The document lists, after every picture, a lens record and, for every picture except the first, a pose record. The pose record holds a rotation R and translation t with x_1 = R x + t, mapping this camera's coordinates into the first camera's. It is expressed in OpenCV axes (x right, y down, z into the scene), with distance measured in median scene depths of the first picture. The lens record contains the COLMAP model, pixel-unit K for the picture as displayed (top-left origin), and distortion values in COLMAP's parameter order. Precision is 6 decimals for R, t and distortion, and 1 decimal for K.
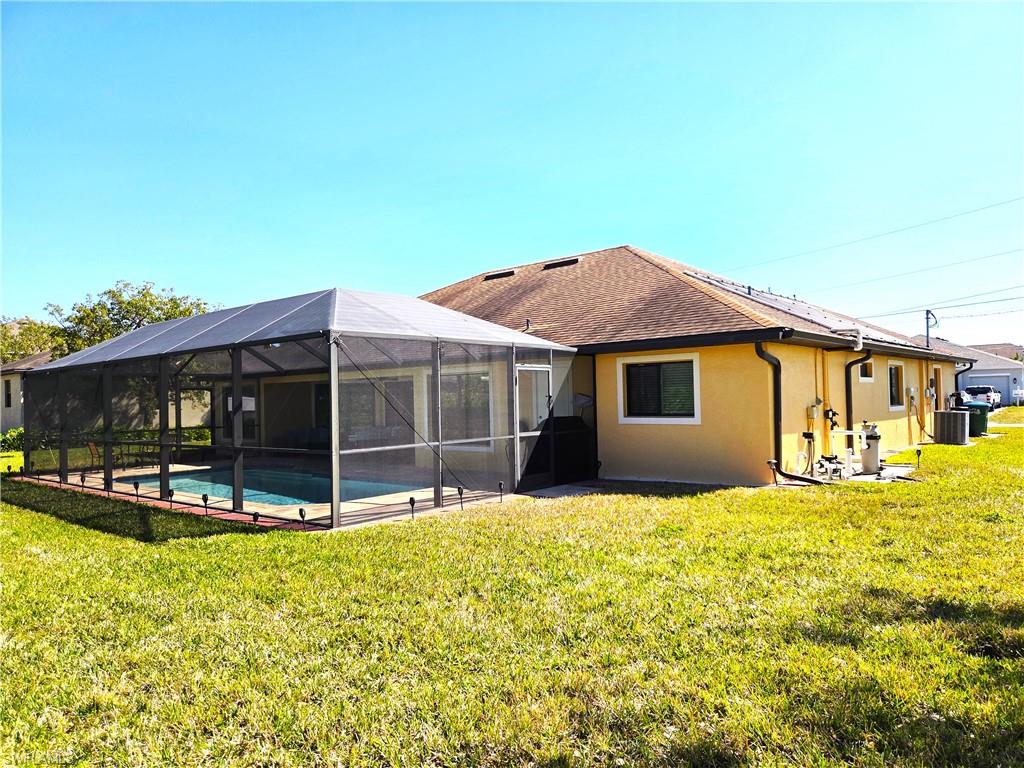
lens RADIAL K [[689.0, 0, 520.8], [0, 689.0, 382.2], [0, 0, 1]] dist [0.043891, -0.001800]
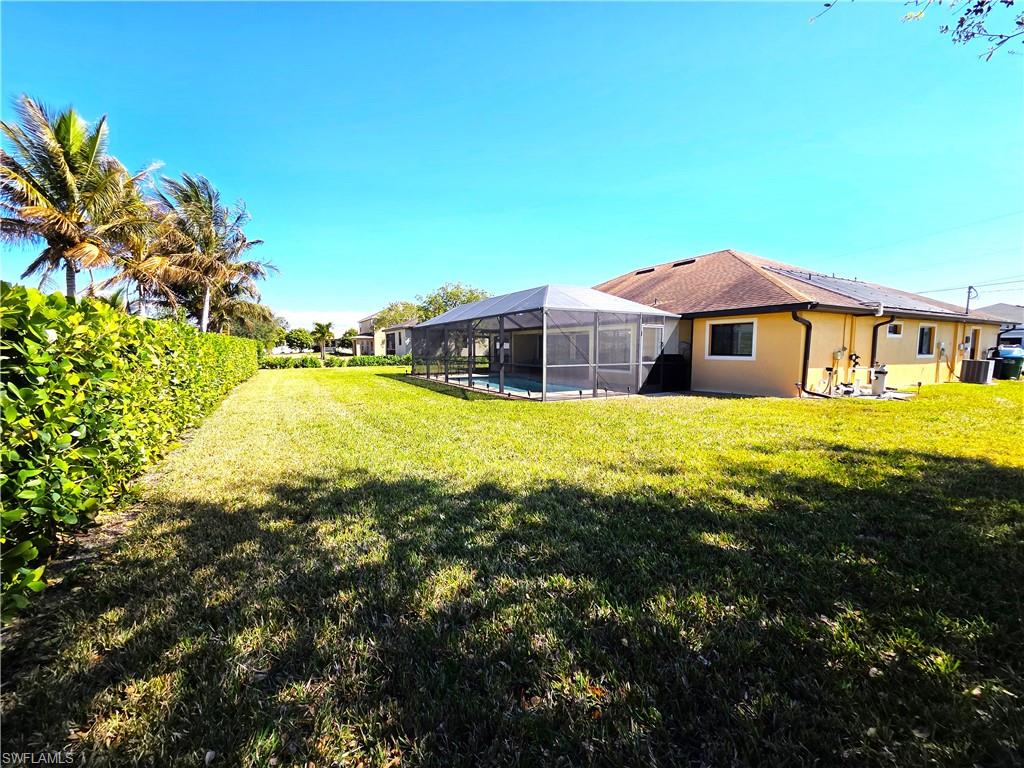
lens RADIAL K [[417.7, 0, 512.0], [0, 417.7, 384.0], [0, 0, 1]] dist [0.000307, -0.000239]
pose [[0.935864, 0.052140, -0.348481, 0.057327], [-0.012602, 0.993311, 0.114776, 0.007451], [0.352135, -0.103024, 0.930262, -0.149401]]
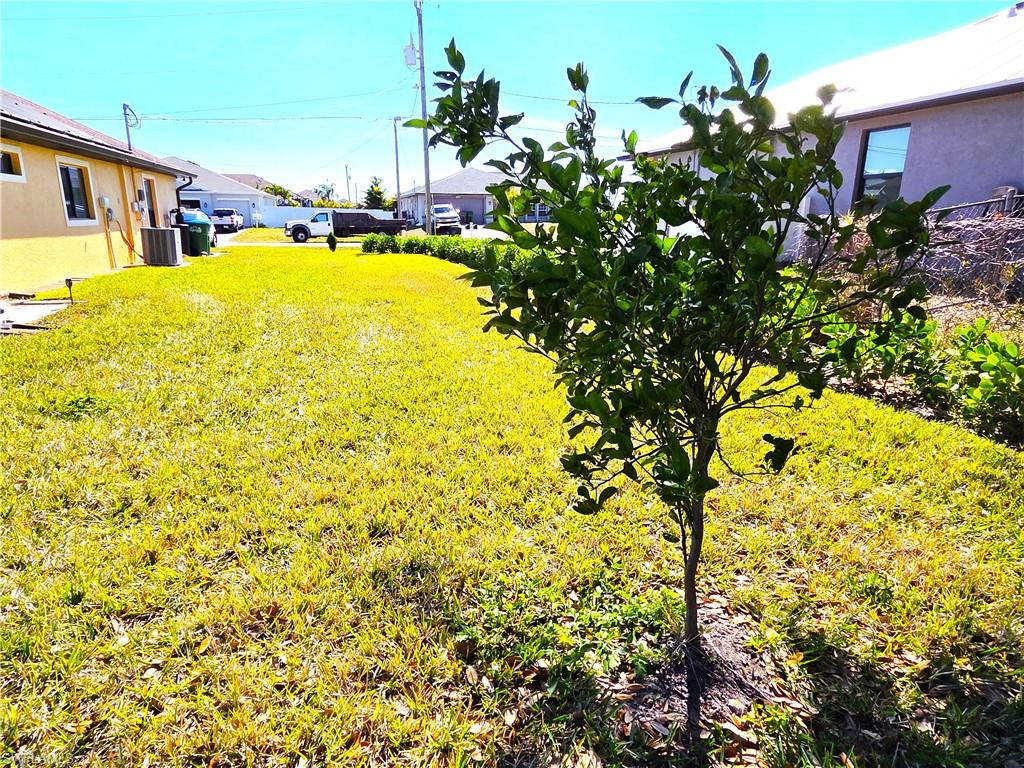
lens RADIAL K [[598.2, 0, 511.2], [0, 598.2, 380.4], [0, 0, 1]] dist [-0.001188, -0.001125]
pose [[0.550932, -0.195856, 0.811242, 0.296841], [-0.037572, 0.965265, 0.258557, 0.021755], [-0.833704, -0.172928, 0.524437, 0.280931]]
